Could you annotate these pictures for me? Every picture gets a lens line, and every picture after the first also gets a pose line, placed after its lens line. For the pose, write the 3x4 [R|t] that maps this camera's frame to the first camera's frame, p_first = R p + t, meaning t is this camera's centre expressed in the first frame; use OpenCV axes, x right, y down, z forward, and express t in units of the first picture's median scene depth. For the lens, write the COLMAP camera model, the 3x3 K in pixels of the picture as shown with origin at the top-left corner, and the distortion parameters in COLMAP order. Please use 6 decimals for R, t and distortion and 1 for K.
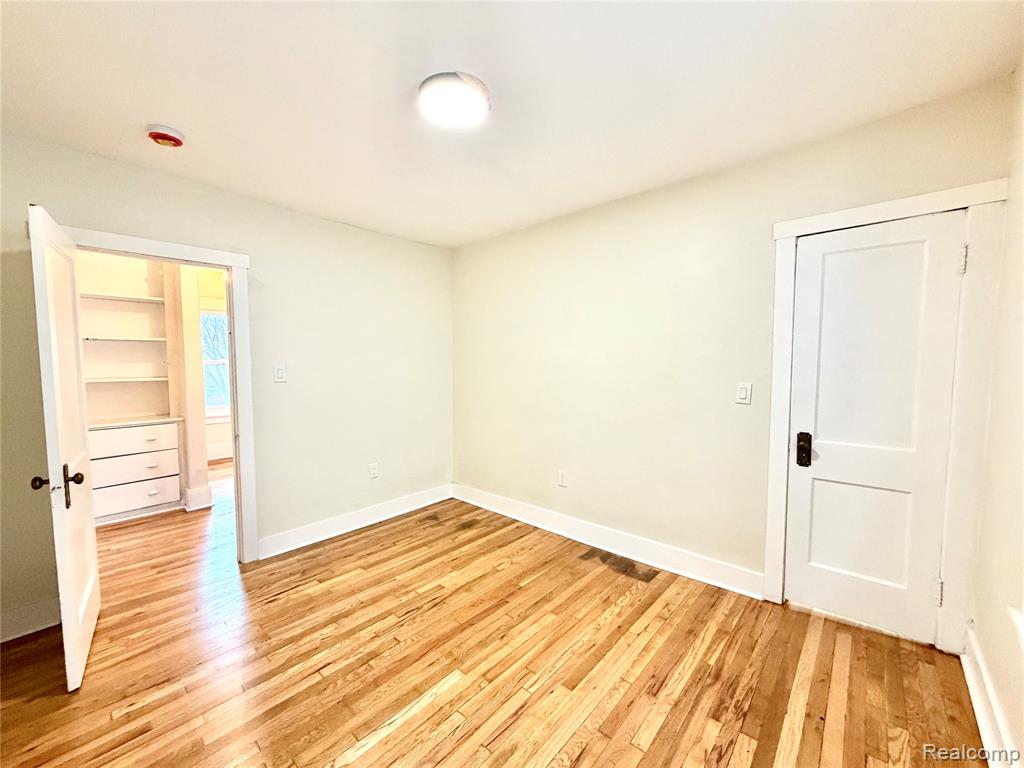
lens RADIAL K [[407.0, 0, 510.7], [0, 407.0, 379.6], [0, 0, 1]] dist [-0.000065, 0.001439]
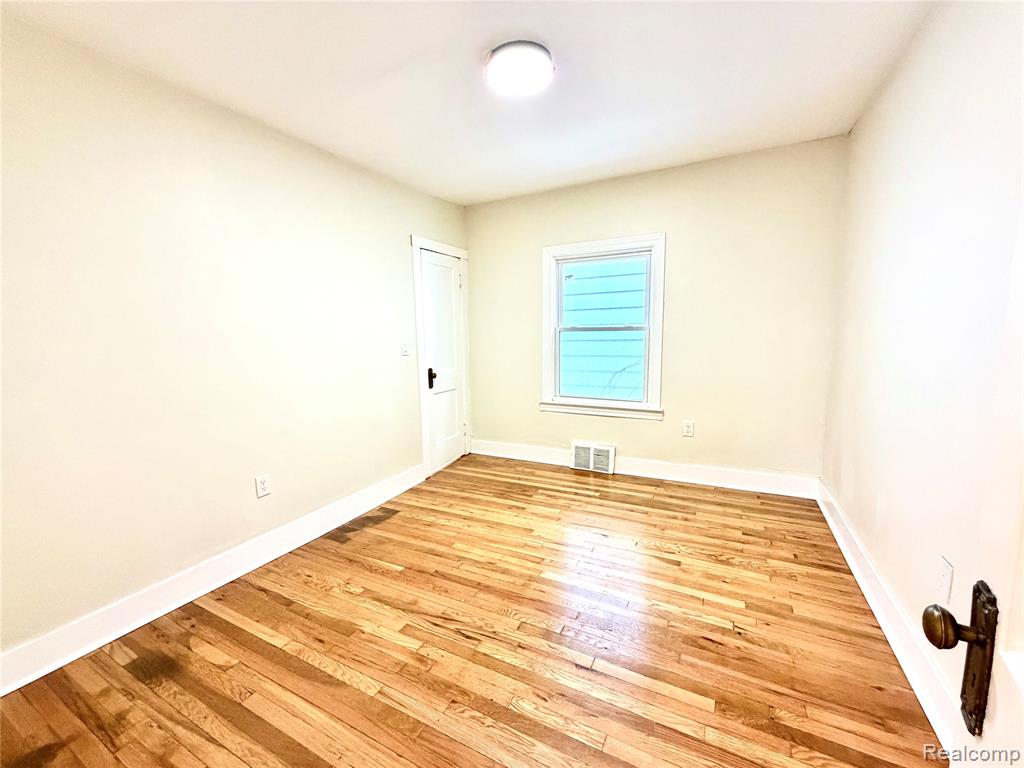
lens RADIAL K [[407.0, 0, 511.0], [0, 407.0, 376.9], [0, 0, 1]] dist [-0.000065, 0.001439]
pose [[-0.238685, -0.094140, 0.966523, -0.929508], [0.069605, 0.991072, 0.113720, -0.003280], [-0.968599, 0.094418, -0.230002, 1.002977]]
